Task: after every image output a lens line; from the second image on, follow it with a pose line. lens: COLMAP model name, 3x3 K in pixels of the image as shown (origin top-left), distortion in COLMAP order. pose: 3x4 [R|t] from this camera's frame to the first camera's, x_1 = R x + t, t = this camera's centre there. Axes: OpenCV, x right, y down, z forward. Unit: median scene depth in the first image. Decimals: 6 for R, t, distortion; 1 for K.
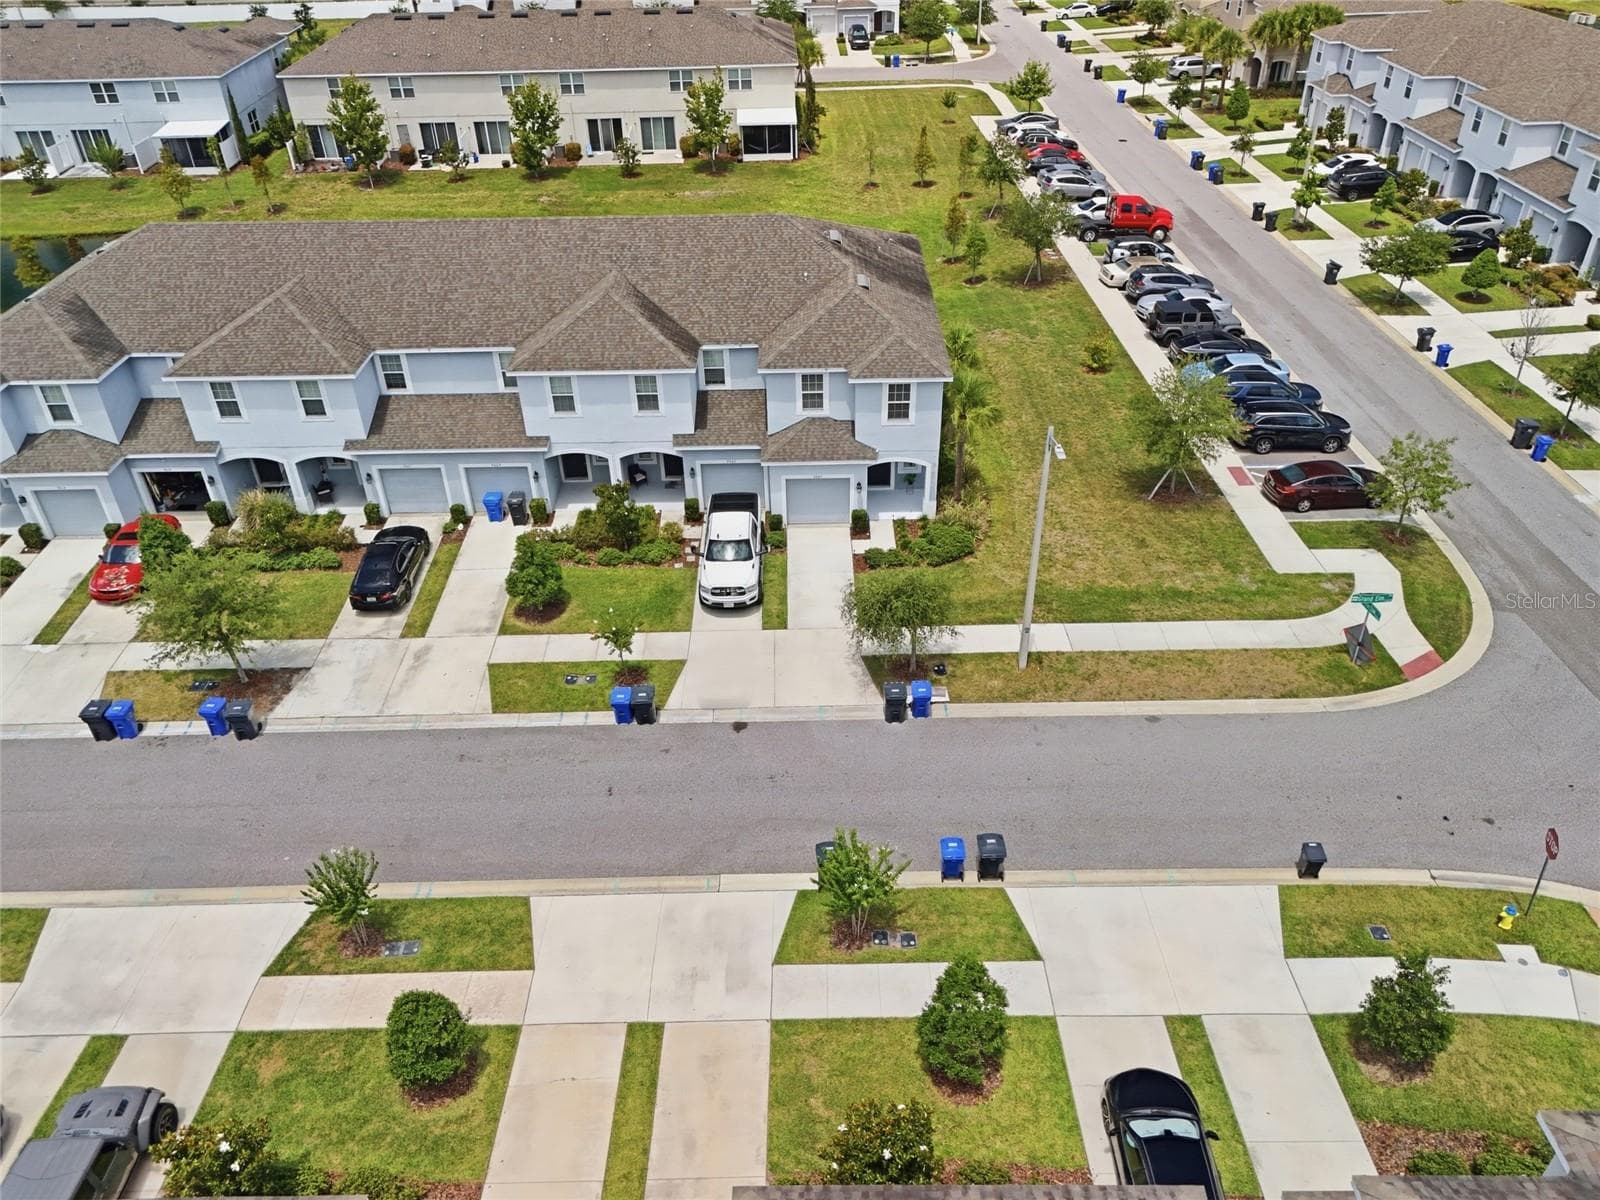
lens RADIAL K [[1196.5, 0, 800.0], [0, 1196.5, 600.0], [0, 0, 1]] dist [0.073995, -0.059665]
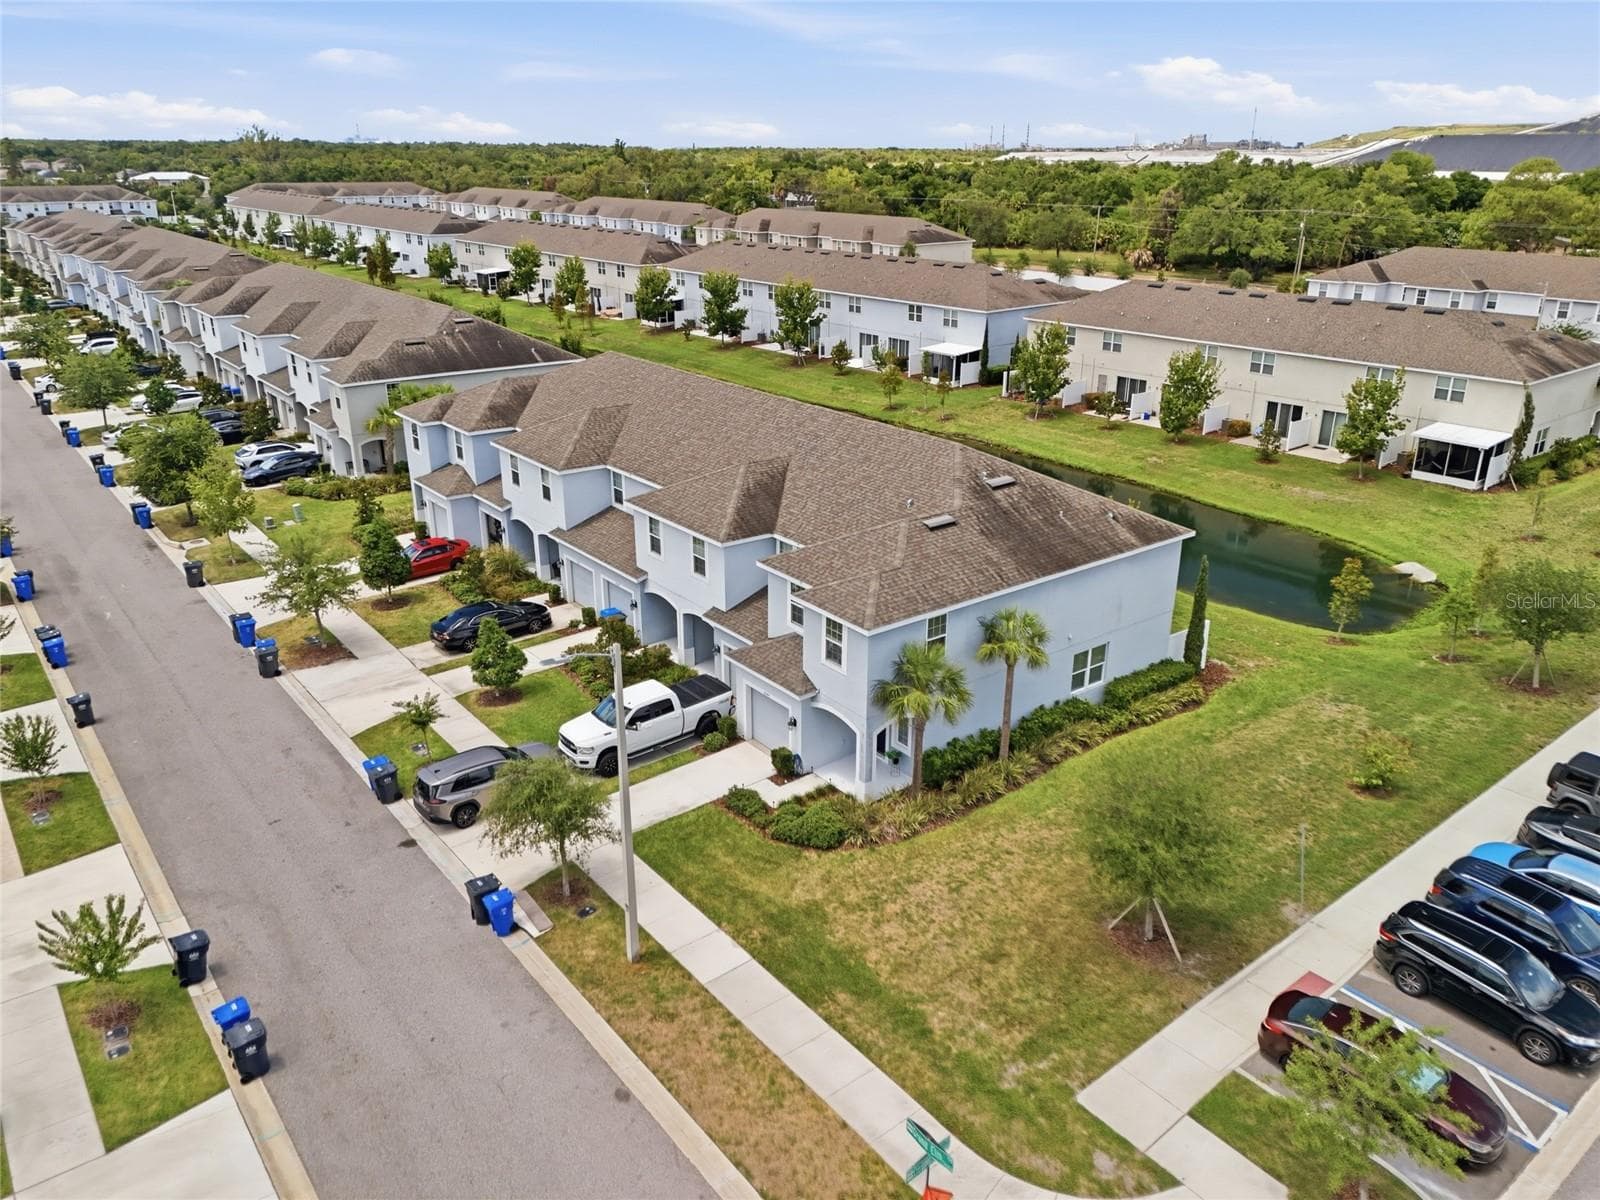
lens RADIAL K [[1196.5, 0, 800.0], [0, 1196.5, 600.0], [0, 0, 1]] dist [0.073995, -0.059665]
pose [[0.614063, 0.304315, -0.728230, 0.644065], [-0.464153, 0.885497, -0.021352, -0.156854], [0.638348, 0.351122, 0.685000, 0.392053]]
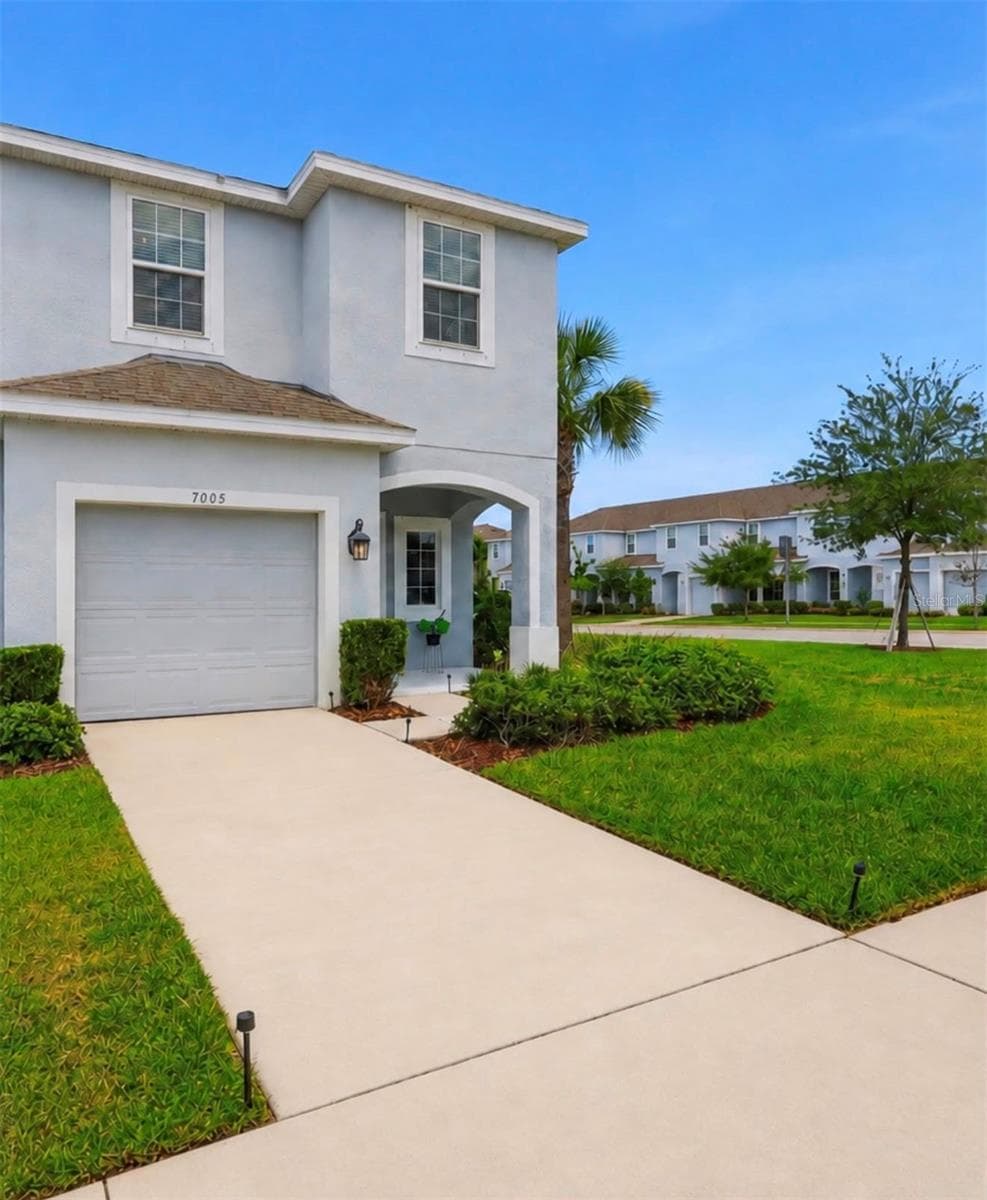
lens RADIAL K [[822.7, 0, 493.5], [0, 822.7, 600.0], [0, 0, 1]] dist [0.002869, 0.000987]
pose [[0.869646, 0.012682, 0.493513, -0.020743], [0.273296, 0.820144, -0.502665, 0.029004], [-0.411127, 0.572016, 0.709769, 0.849567]]
